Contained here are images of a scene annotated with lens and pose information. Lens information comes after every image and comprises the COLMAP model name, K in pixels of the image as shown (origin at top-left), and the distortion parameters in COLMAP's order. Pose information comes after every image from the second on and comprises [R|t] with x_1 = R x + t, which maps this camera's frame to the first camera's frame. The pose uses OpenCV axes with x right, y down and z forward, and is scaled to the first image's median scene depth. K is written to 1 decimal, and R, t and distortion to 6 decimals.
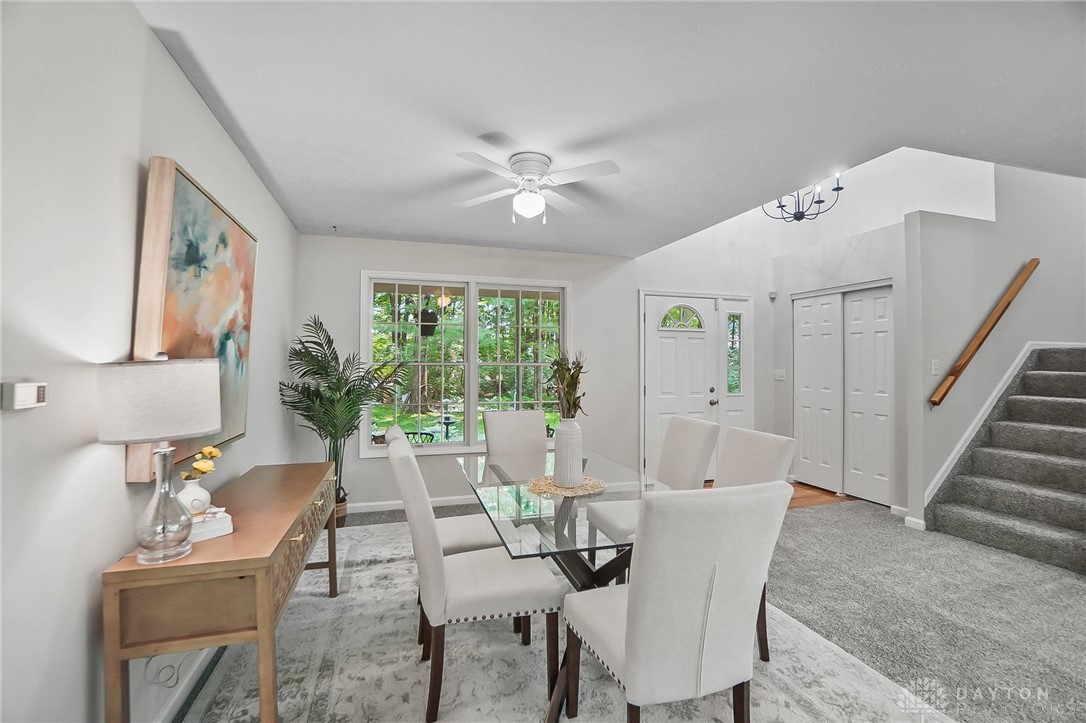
lens RADIAL K [[472.1, 0, 535.8], [0, 472.1, 354.2], [0, 0, 1]] dist [-0.058348, 0.020830]
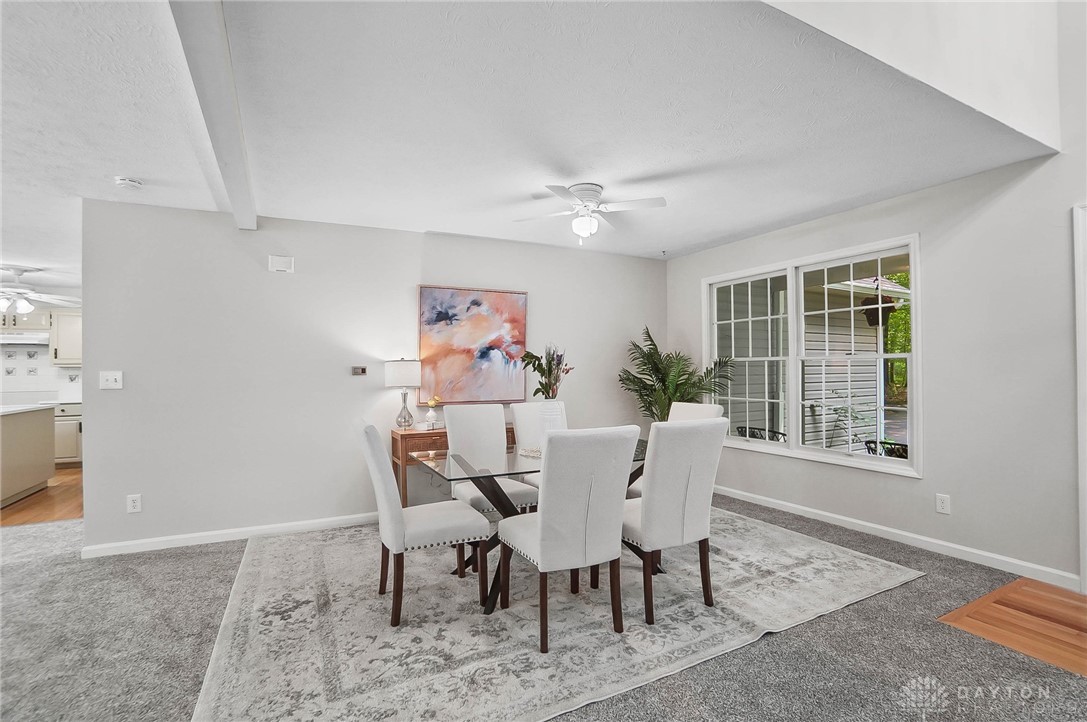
lens RADIAL K [[529.0, 0, 574.6], [0, 529.0, 365.2], [0, 0, 1]] dist [0.000184, 0.000008]
pose [[0.237237, -0.009828, -0.971402, 0.808531], [0.028252, 0.999596, -0.003214, 0.026409], [0.971041, -0.026681, 0.237419, 0.381685]]
